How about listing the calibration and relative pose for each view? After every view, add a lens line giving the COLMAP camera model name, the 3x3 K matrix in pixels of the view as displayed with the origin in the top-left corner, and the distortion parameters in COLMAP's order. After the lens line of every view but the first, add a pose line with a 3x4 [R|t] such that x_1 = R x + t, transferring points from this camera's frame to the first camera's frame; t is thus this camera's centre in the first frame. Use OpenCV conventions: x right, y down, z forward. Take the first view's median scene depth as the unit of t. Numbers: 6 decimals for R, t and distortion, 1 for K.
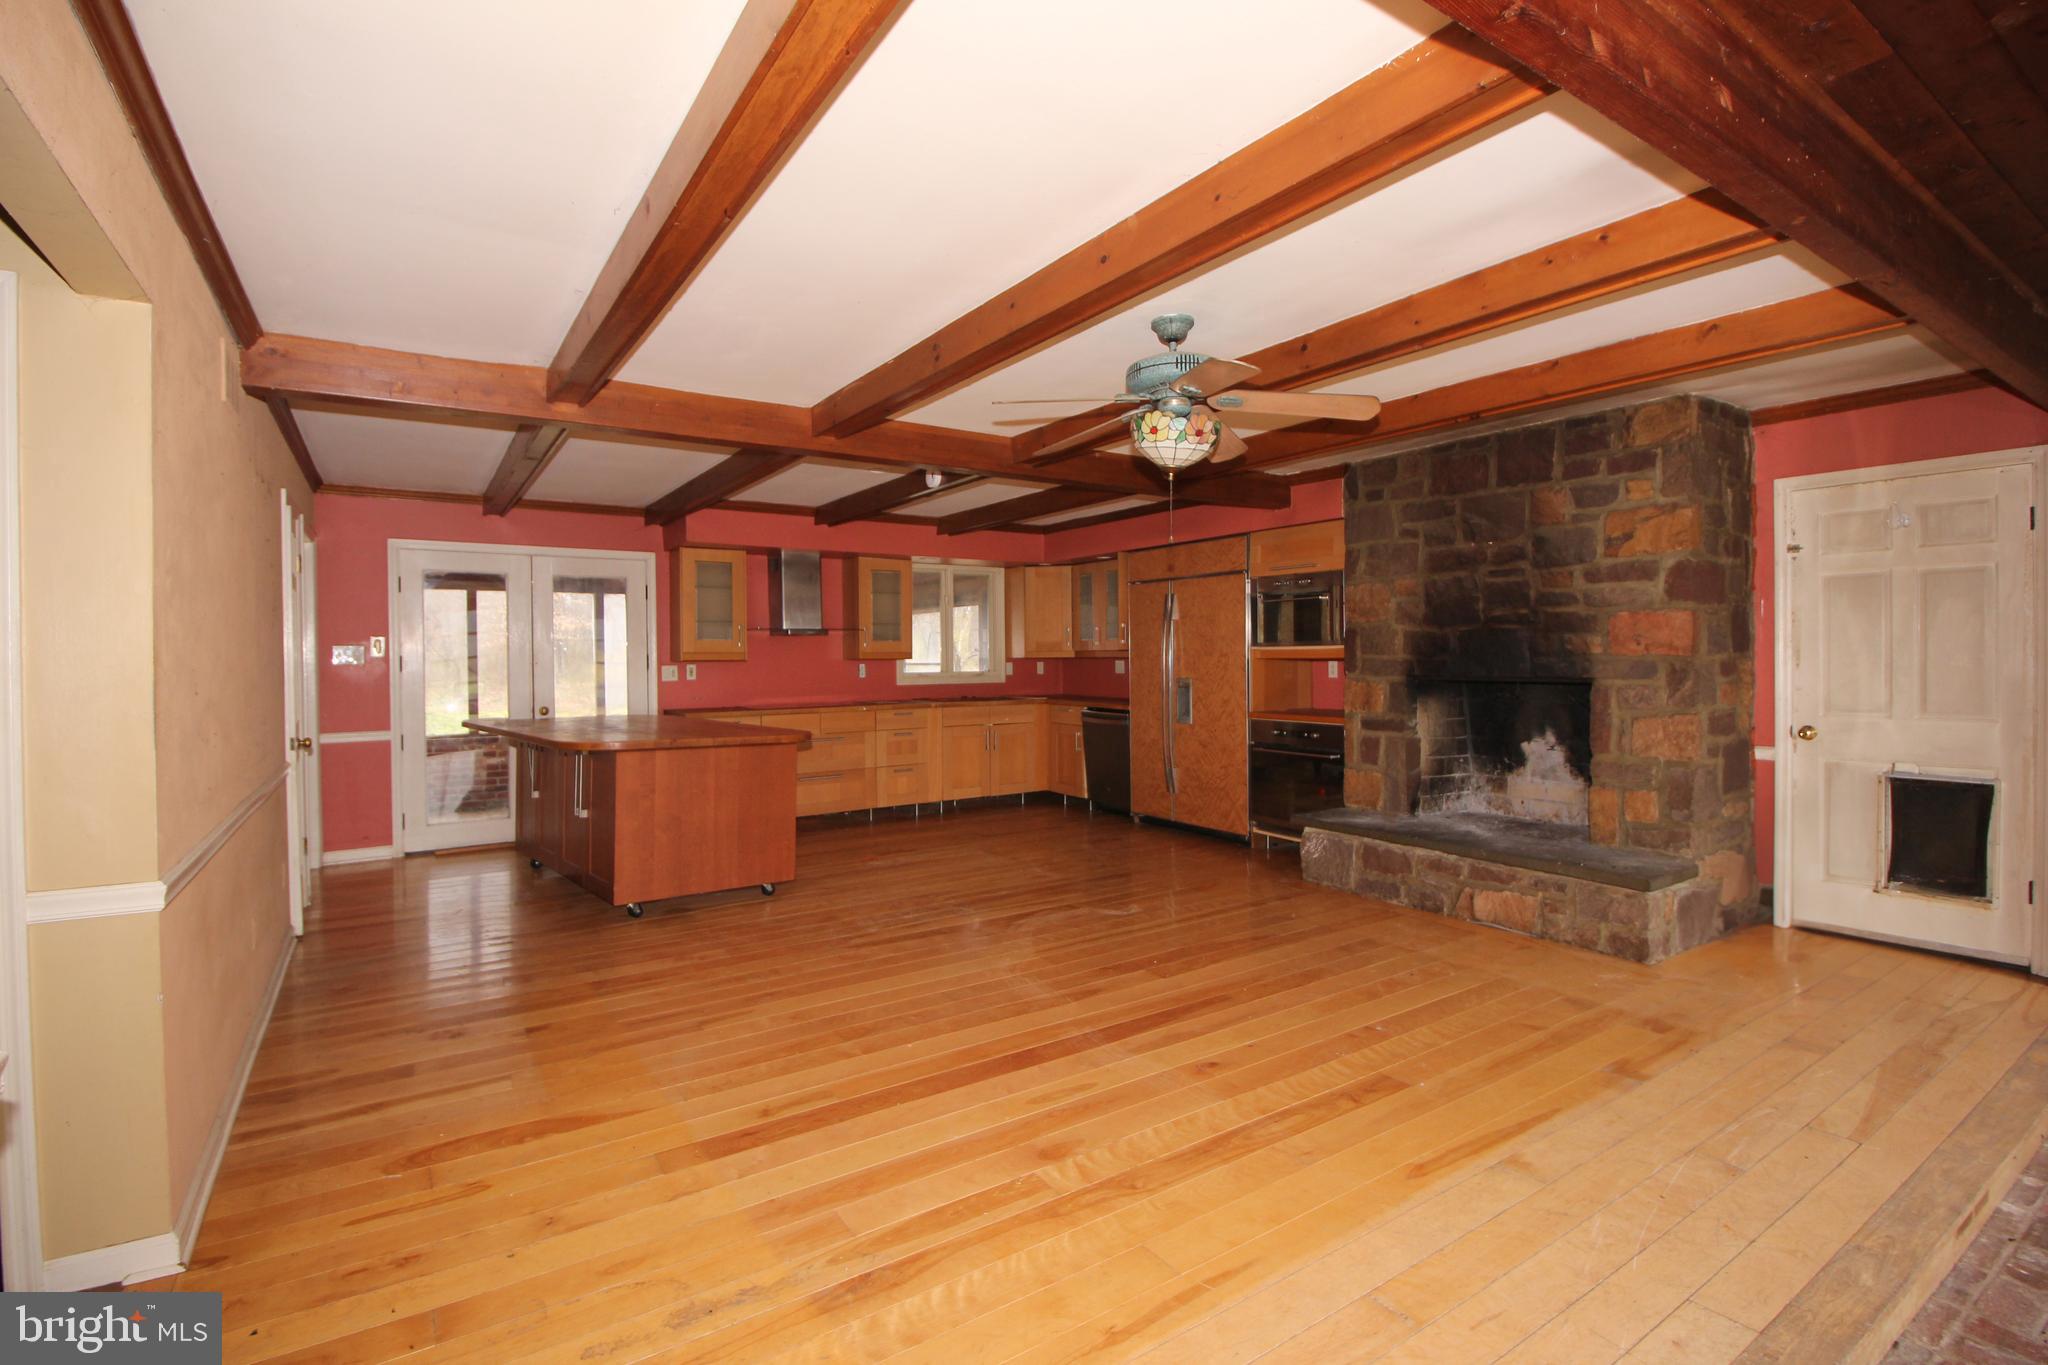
lens RADIAL K [[944.1, 0, 1013.8], [0, 944.1, 658.9], [0, 0, 1]] dist [-0.001350, -0.012434]
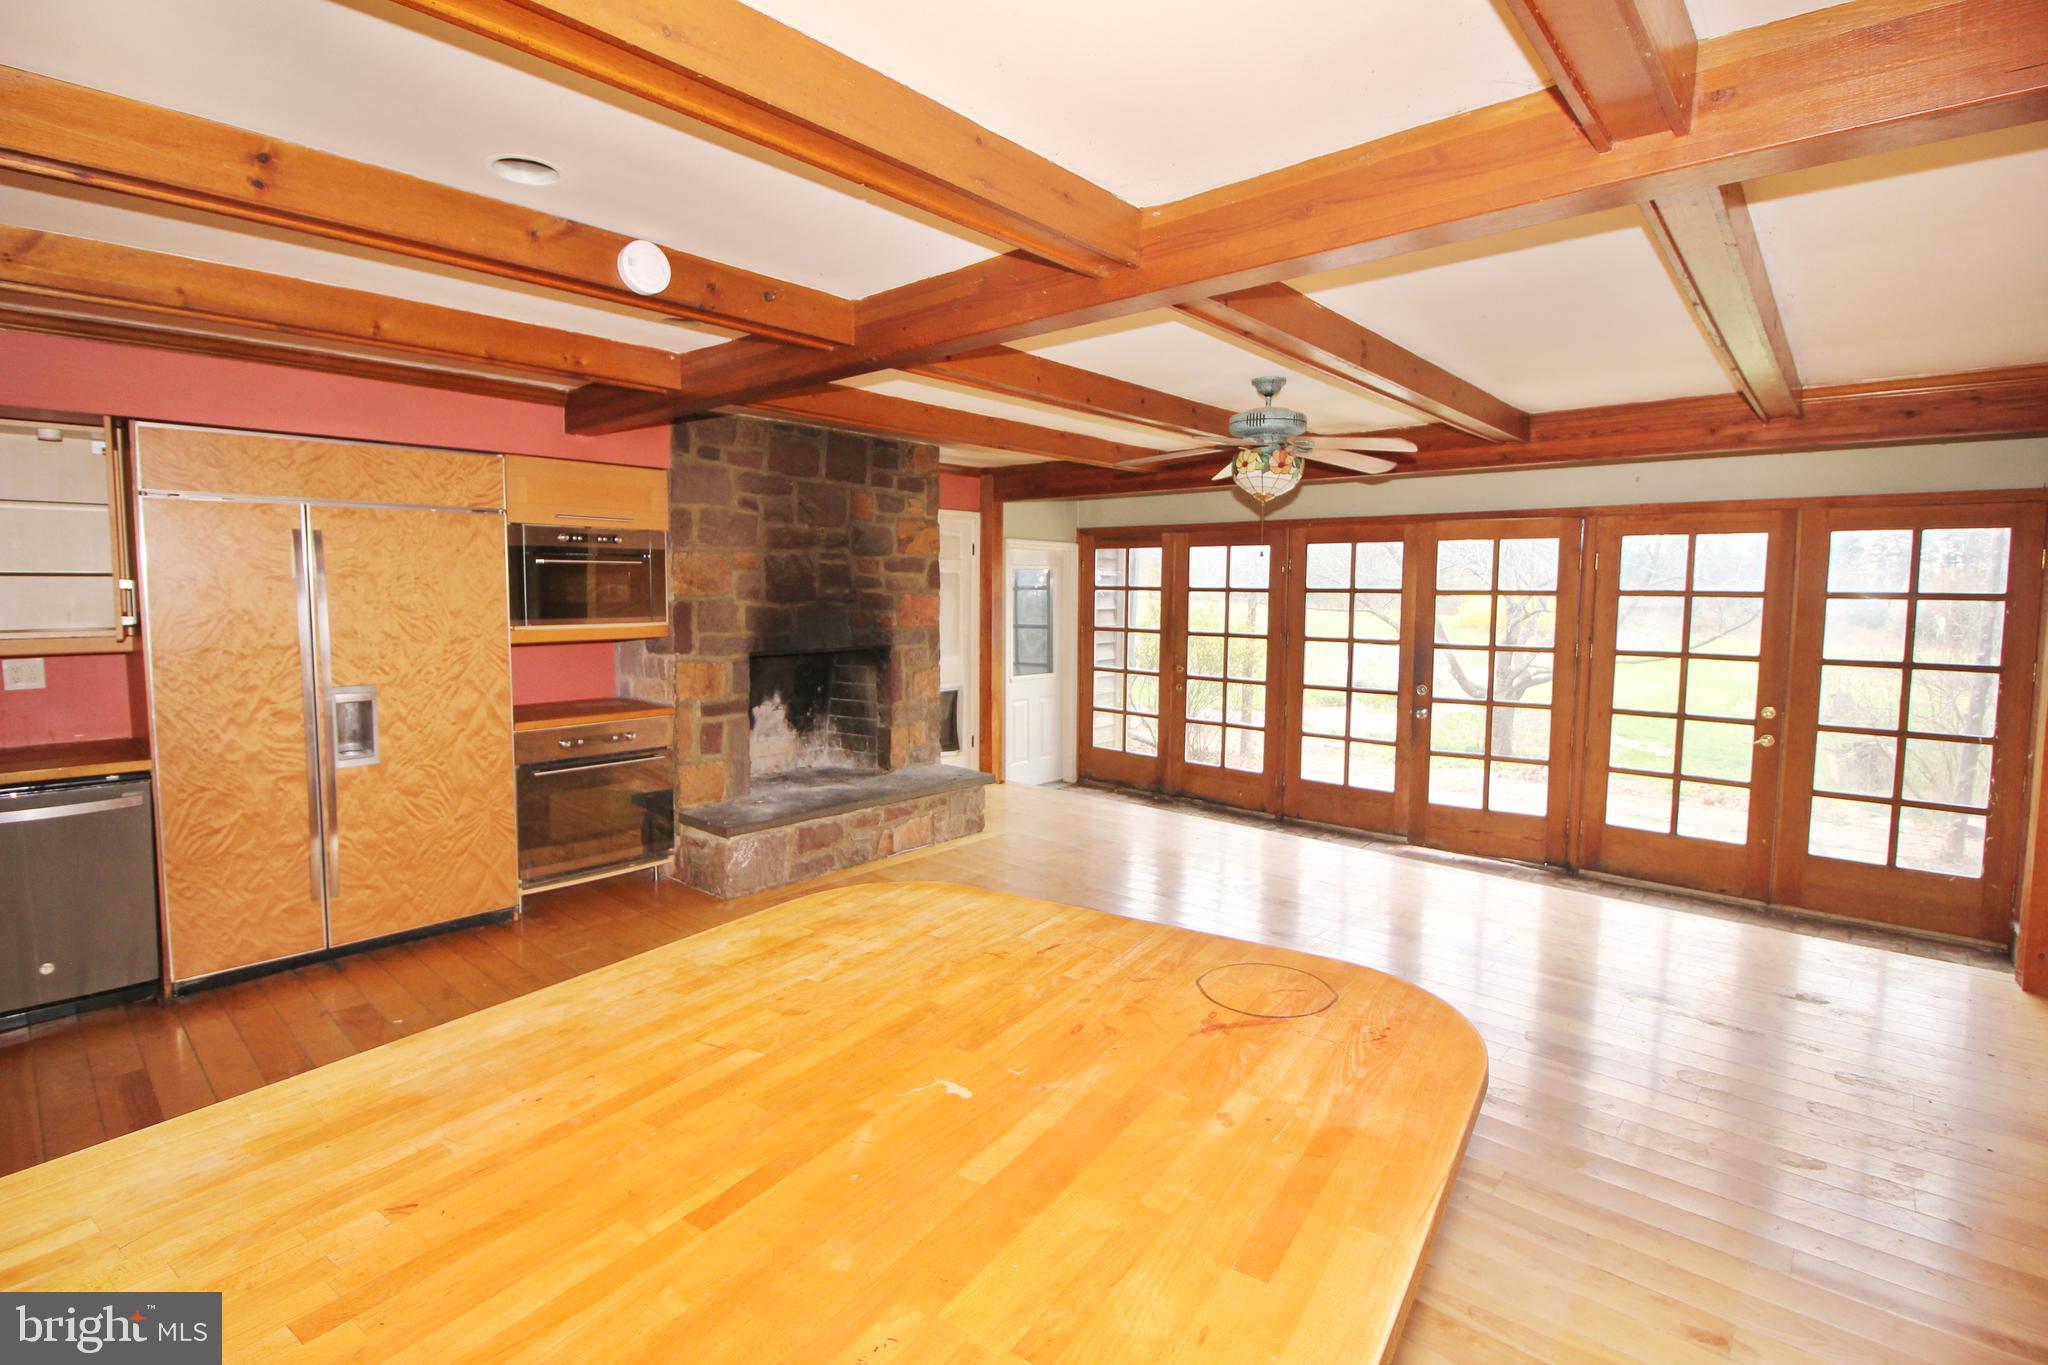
lens RADIAL K [[944.1, 0, 1013.8], [0, 944.1, 658.9], [0, 0, 1]] dist [-0.001350, -0.012434]
pose [[-0.252046, -0.070349, 0.965155, -0.616802], [-0.001825, 0.997387, 0.072222, -0.049046], [-0.967714, 0.016442, -0.251515, 1.041548]]
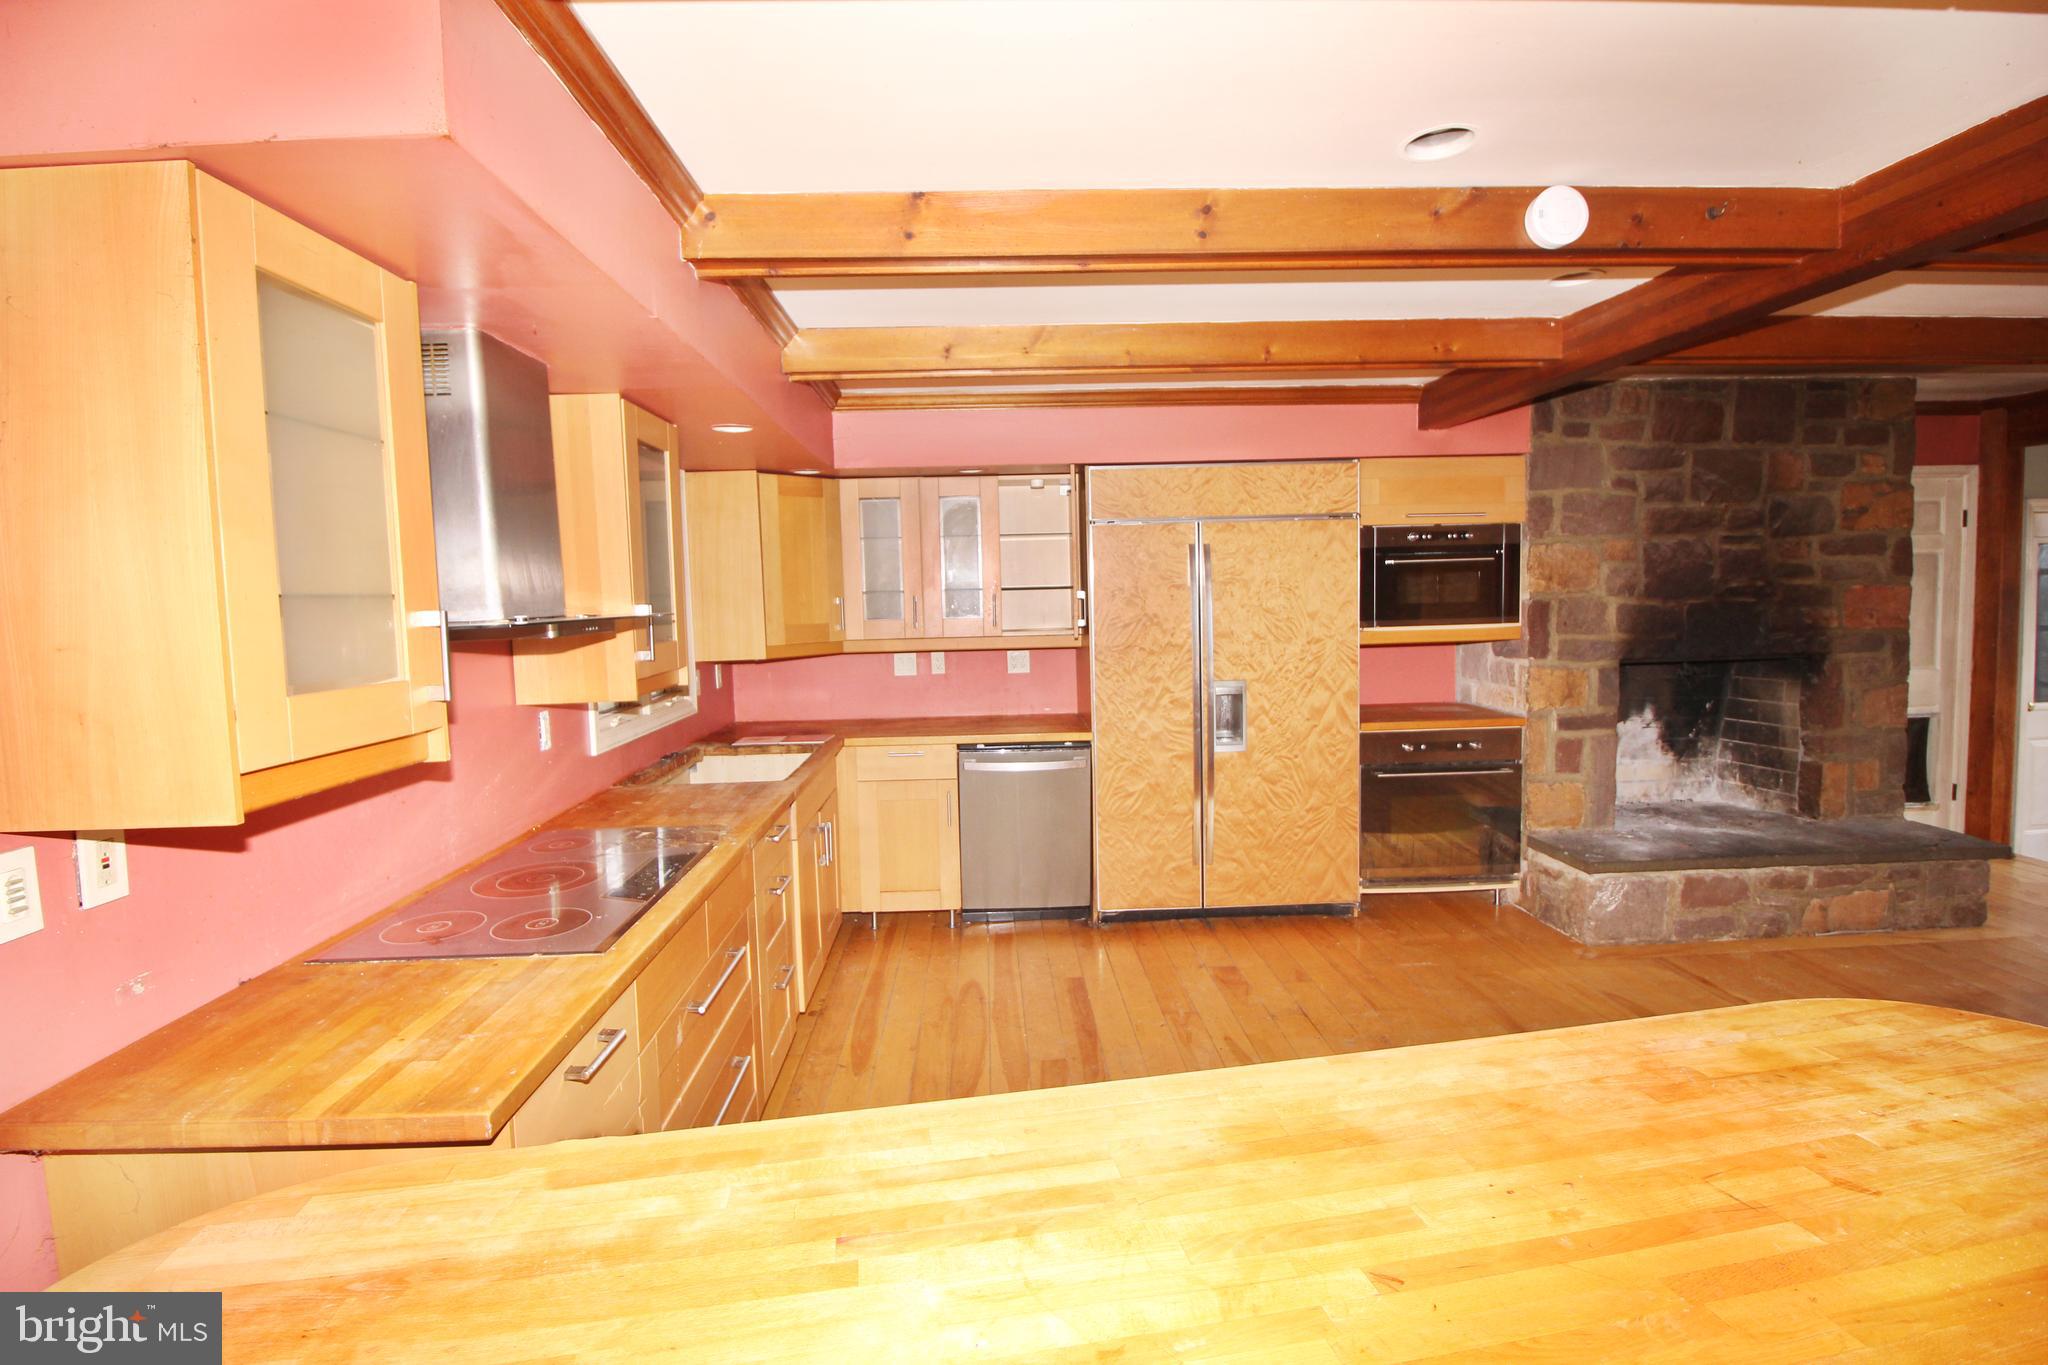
lens RADIAL K [[944.1, 0, 1013.8], [0, 944.1, 658.9], [0, 0, 1]] dist [-0.001350, -0.012434]
pose [[0.519449, -0.066756, 0.851890, -0.583738], [0.025421, 0.997710, 0.062682, -0.049852], [-0.854123, -0.010904, 0.519957, 1.087446]]
